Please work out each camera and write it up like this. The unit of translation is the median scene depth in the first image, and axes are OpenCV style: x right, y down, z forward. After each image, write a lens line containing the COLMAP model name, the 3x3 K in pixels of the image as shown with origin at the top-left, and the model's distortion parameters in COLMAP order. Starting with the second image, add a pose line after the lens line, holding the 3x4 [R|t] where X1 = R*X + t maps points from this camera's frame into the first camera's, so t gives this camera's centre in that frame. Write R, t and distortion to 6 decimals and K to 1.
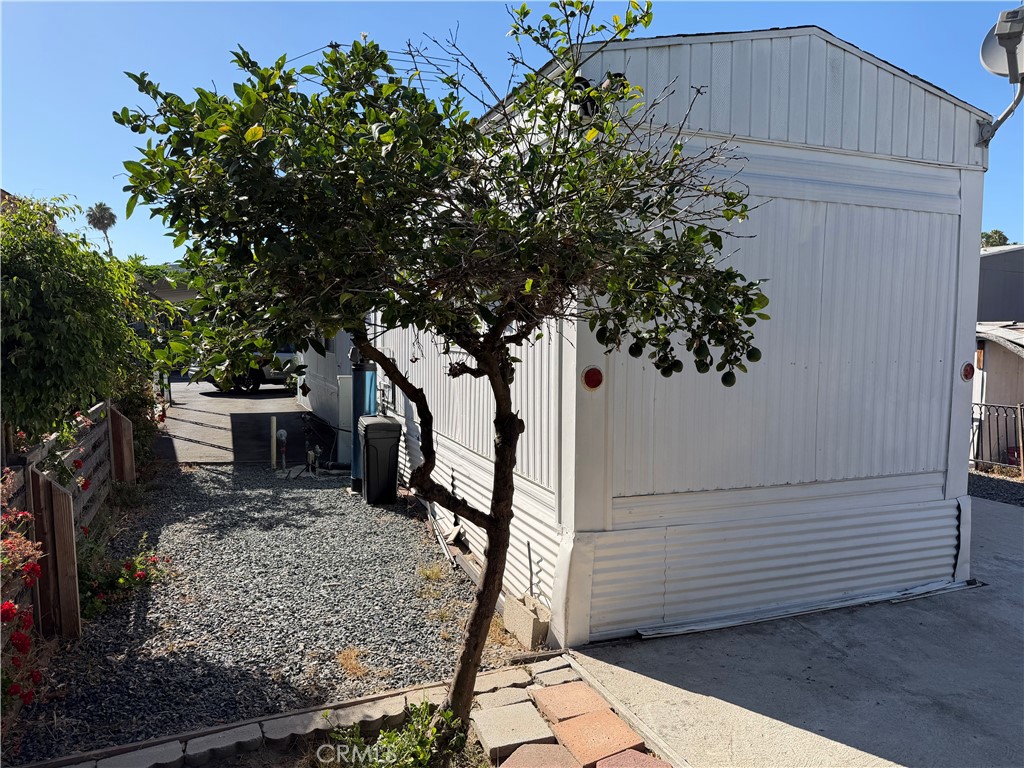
lens RADIAL K [[697.8, 0, 512.0], [0, 697.8, 384.0], [0, 0, 1]] dist [0.066762, -0.090070]
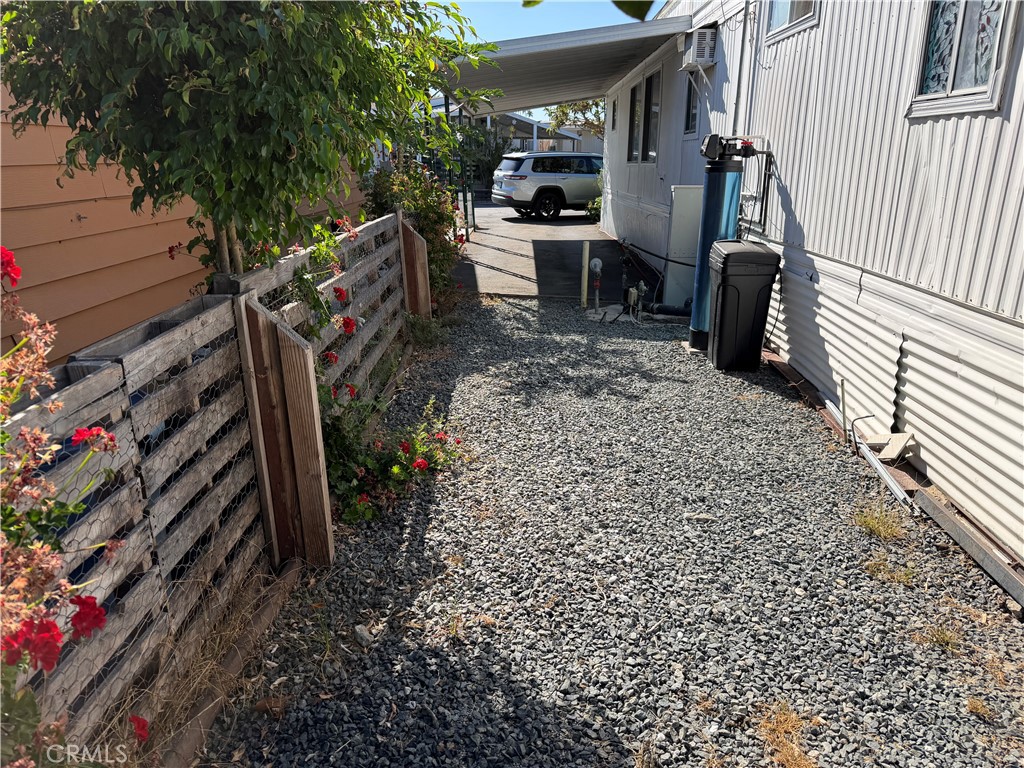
lens RADIAL K [[718.4, 0, 513.8], [0, 718.4, 370.7], [0, 0, 1]] dist [0.061624, -0.105983]
pose [[0.920484, 0.096365, -0.378713, -0.142328], [-0.015232, 0.977229, 0.211638, 0.027373], [0.390484, -0.189041, 0.900991, 0.318933]]
